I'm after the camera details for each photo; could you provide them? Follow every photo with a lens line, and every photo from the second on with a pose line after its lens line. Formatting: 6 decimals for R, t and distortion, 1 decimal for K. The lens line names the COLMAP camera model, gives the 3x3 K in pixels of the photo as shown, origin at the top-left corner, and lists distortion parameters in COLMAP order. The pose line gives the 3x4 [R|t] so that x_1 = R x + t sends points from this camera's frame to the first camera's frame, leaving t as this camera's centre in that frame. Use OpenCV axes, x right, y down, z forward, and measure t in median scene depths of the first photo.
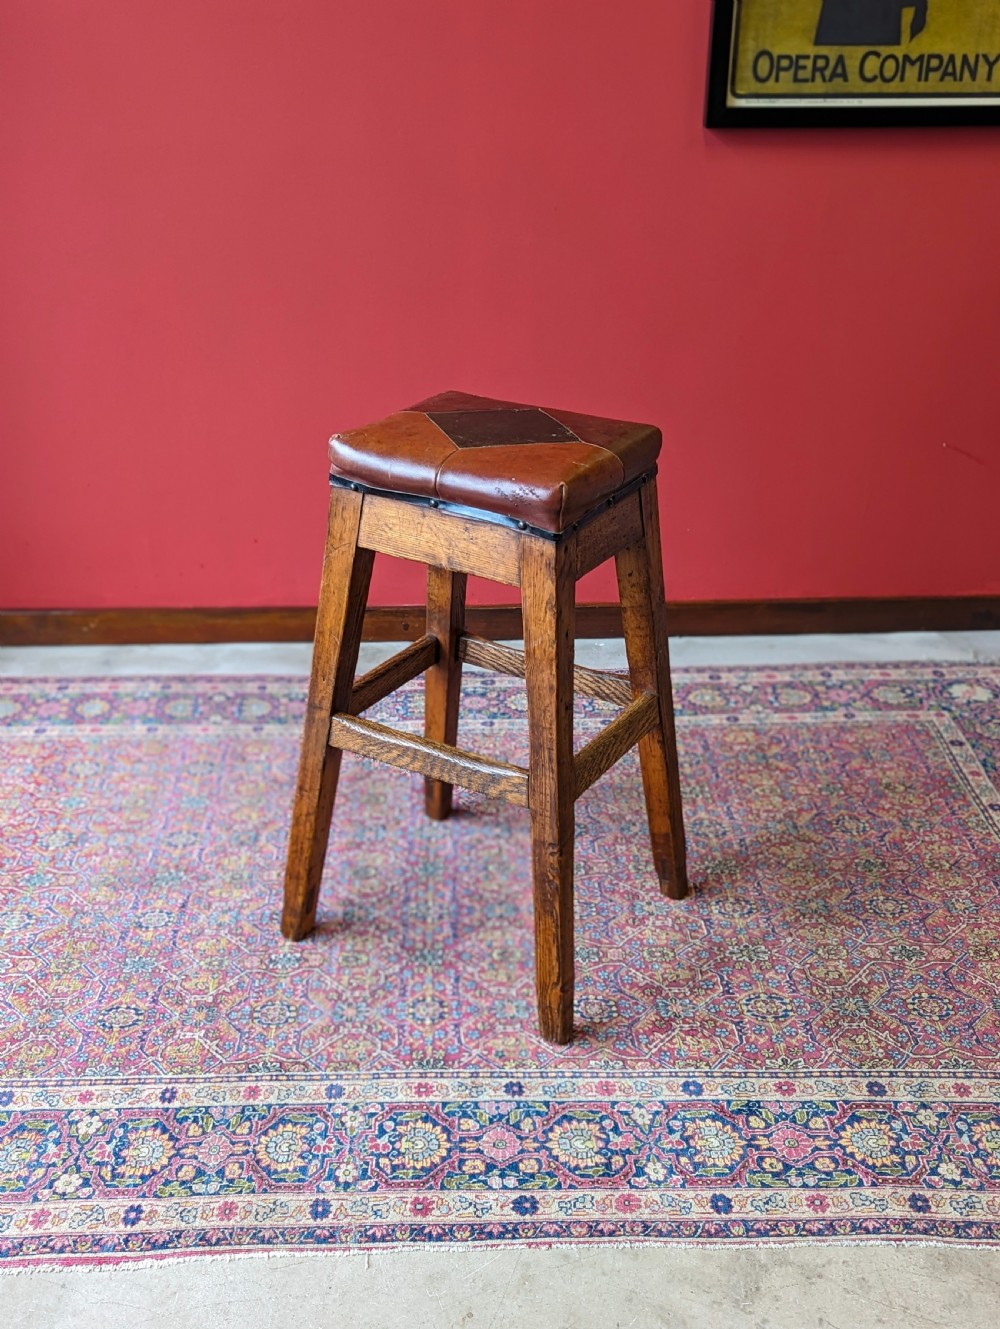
lens RADIAL K [[1506.5, 0, 492.7], [0, 1506.5, 721.0], [0, 0, 1]] dist [0.036265, 0.000000]
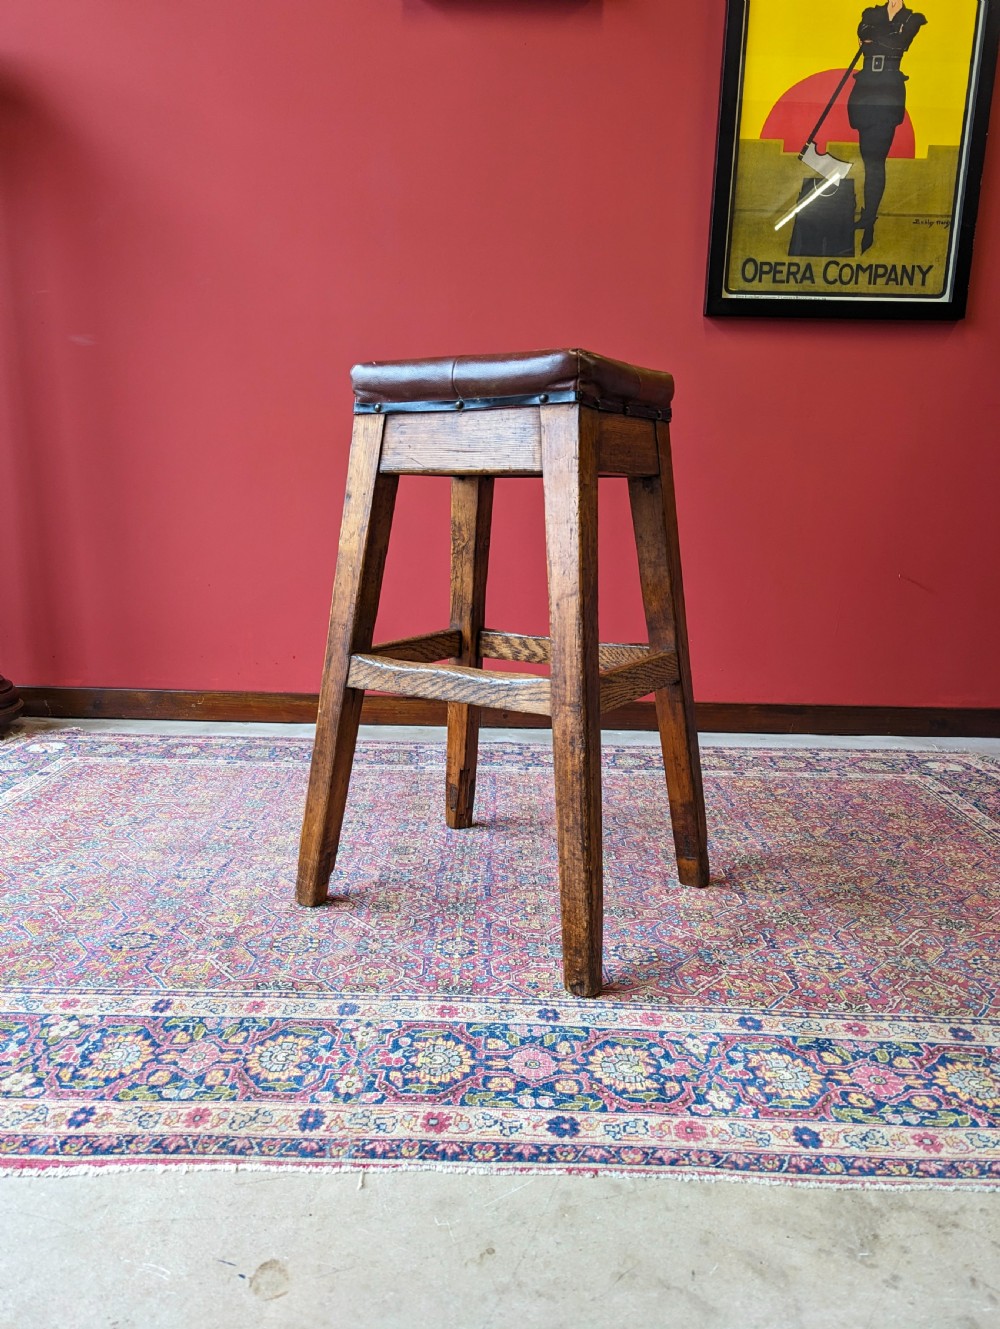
lens RADIAL K [[976.0, 0, 499.9], [0, 976.0, 677.1], [0, 0, 1]] dist [0.047714, -0.044815]
pose [[0.999118, 0.033223, -0.025680, -0.006315], [-0.039471, 0.951738, -0.304364, 0.230149], [0.014329, 0.305109, 0.952210, 0.386120]]
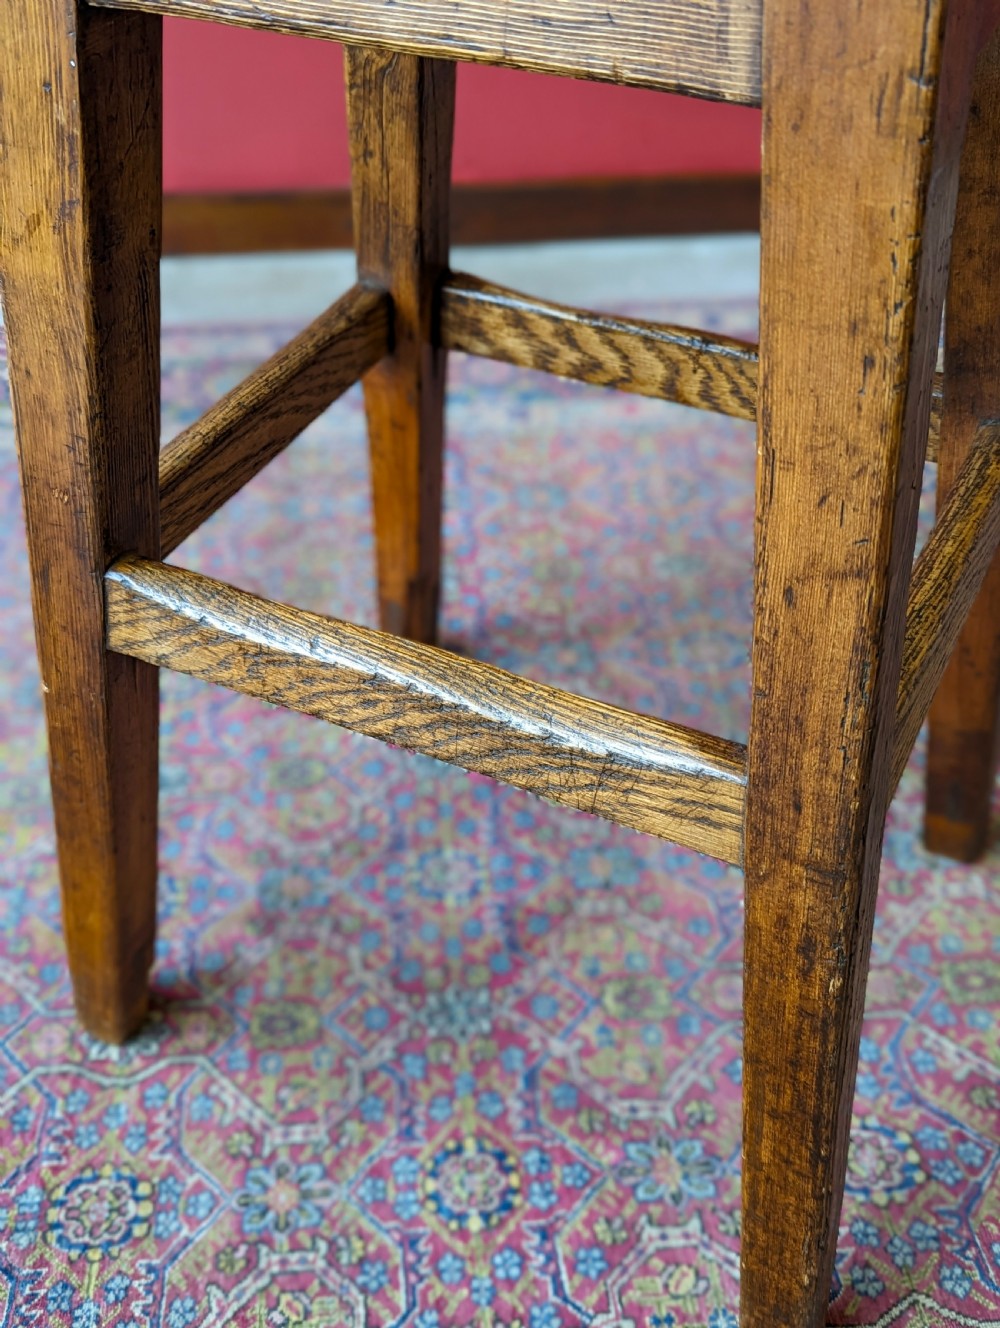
lens RADIAL K [[1442.4, 0, 486.6], [0, 1442.4, 687.4], [0, 0, 1]] dist [0.028607, 0.000000]
pose [[0.998742, -0.035443, 0.035460, -0.051035], [0.025825, 0.969911, 0.242085, -0.039454], [-0.042973, -0.240865, 0.969607, 0.686430]]
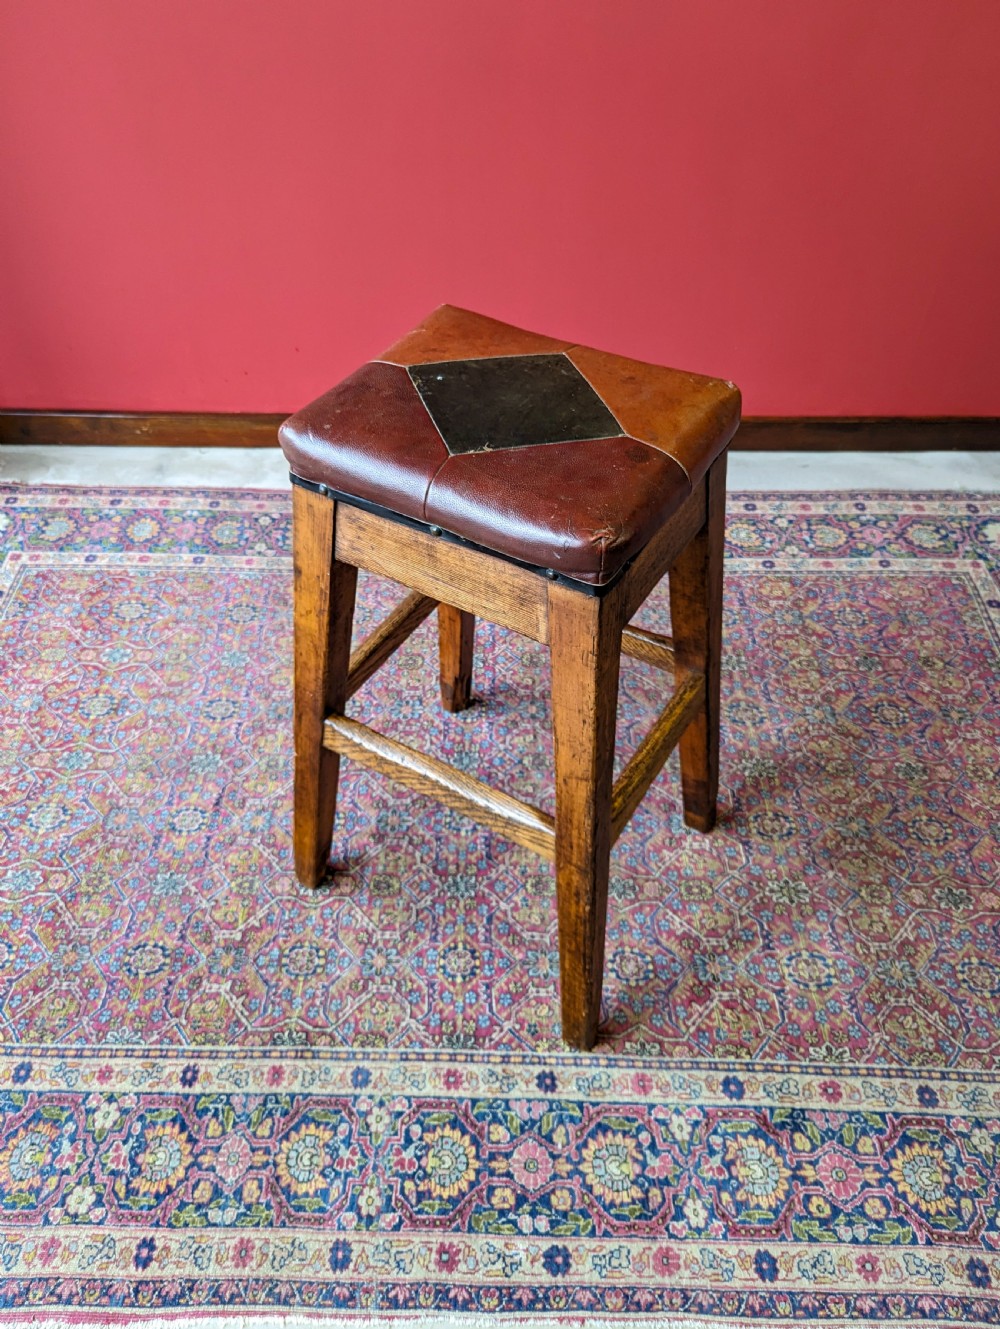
lens RADIAL K [[1021.3, 0, 484.8], [0, 1021.3, 654.9], [0, 0, 1]] dist [0.038133, -0.036130]
pose [[0.999279, 0.029961, -0.023303, -0.018051], [-0.021374, 0.951521, 0.306839, -0.213791], [0.031366, -0.306120, 0.951476, 0.457649]]
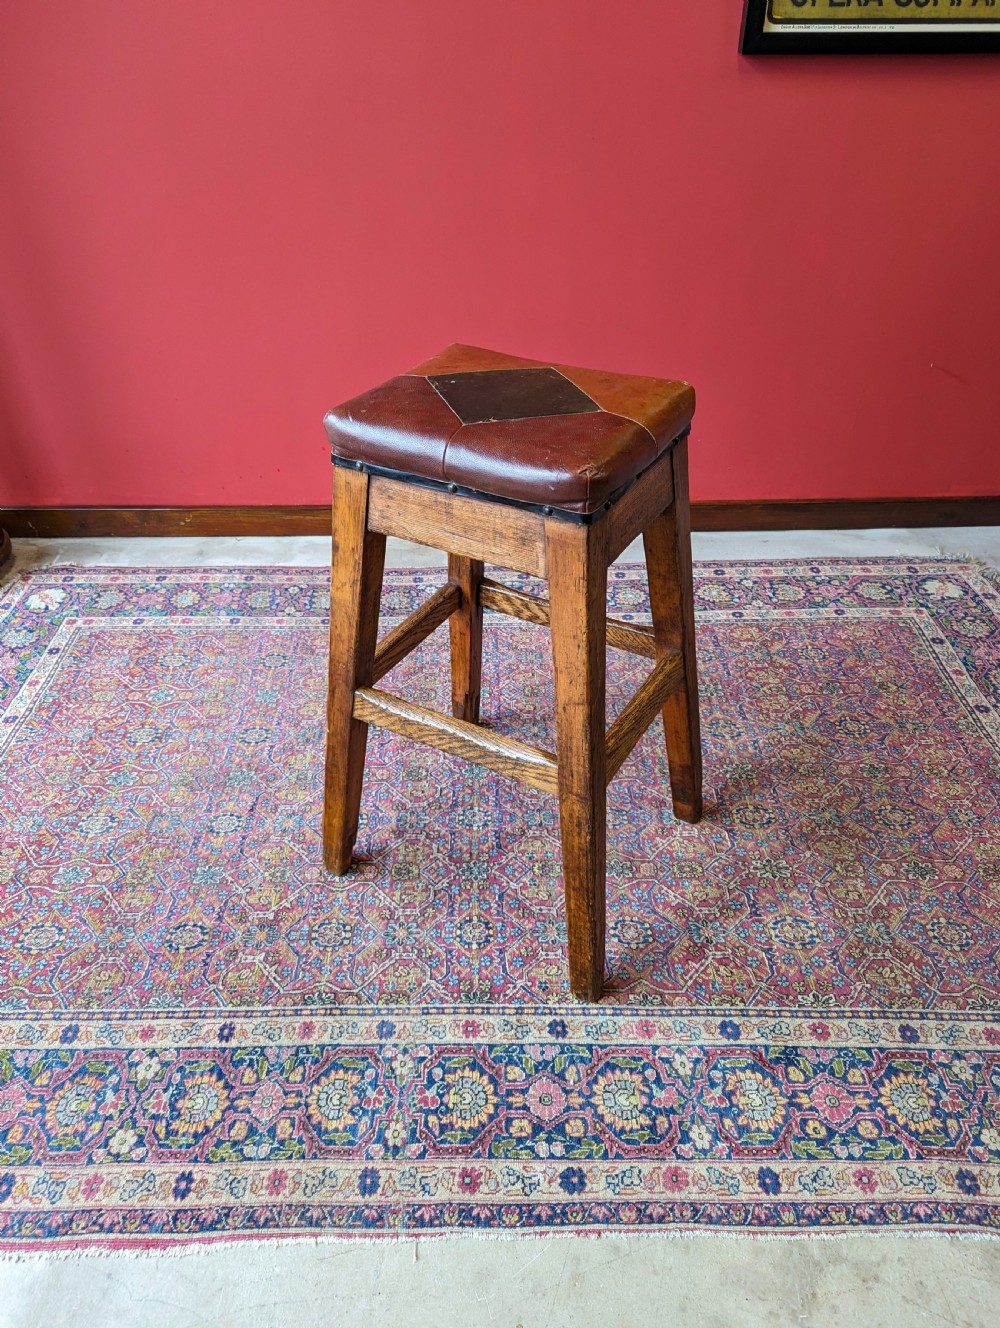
lens RADIAL K [[975.2, 0, 495.1], [0, 975.2, 644.9], [0, 0, 1]] dist [0.047714, -0.044815]
pose [[0.999878, 0.006804, -0.014085, -0.021208], [-0.004916, 0.991503, 0.129994, -0.105794], [0.014850, -0.129909, 0.991415, 0.361901]]
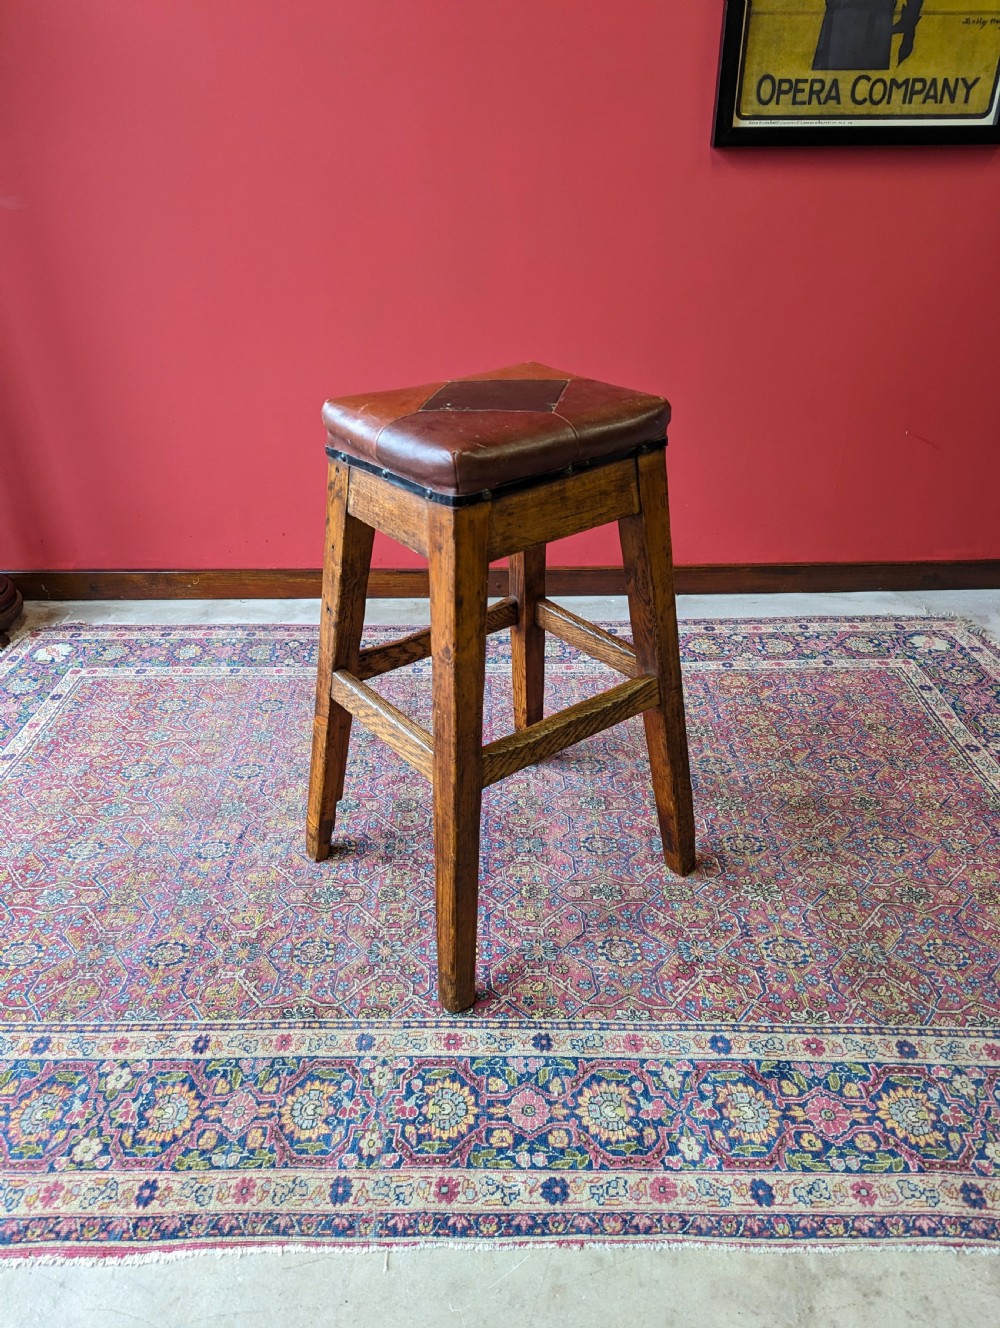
lens RADIAL K [[958.1, 0, 495.0], [0, 958.1, 655.4], [0, 0, 1]] dist [0.045815, -0.039063]
pose [[0.999635, 0.006456, -0.026250, -0.002276], [-0.006231, 0.999943, 0.008635, -0.019905], [0.026304, -0.008468, 0.999618, 0.356559]]
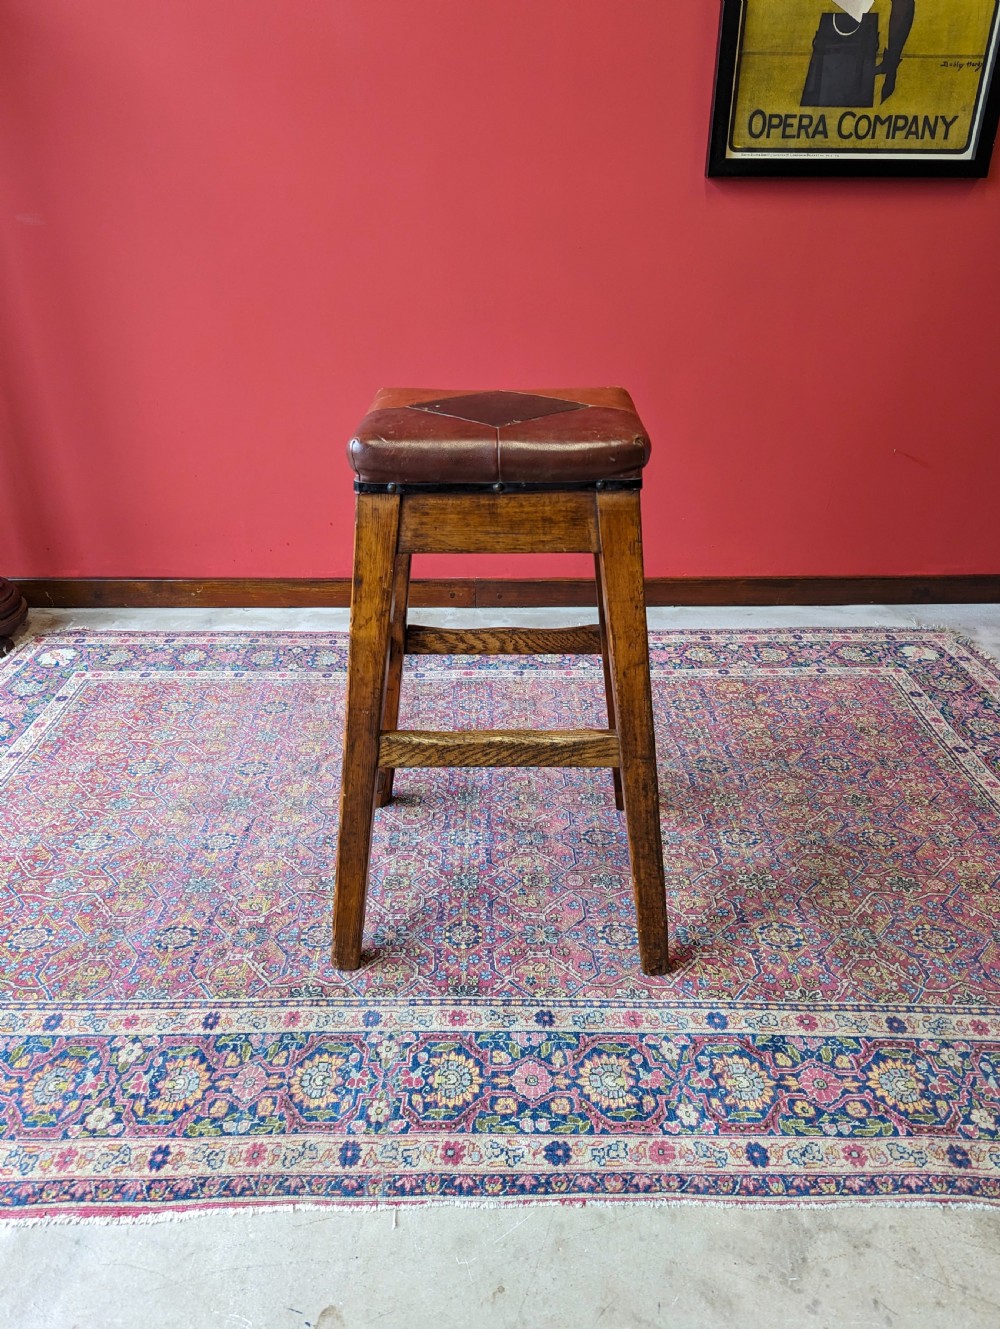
lens RADIAL K [[976.0, 0, 506.8], [0, 976.0, 648.8], [0, 0, 1]] dist [0.047714, -0.044815]
pose [[0.999894, 0.012201, -0.007903, -0.009678], [-0.012471, 0.999308, -0.035045, 0.013804], [0.007470, 0.035140, 0.999354, 0.316013]]
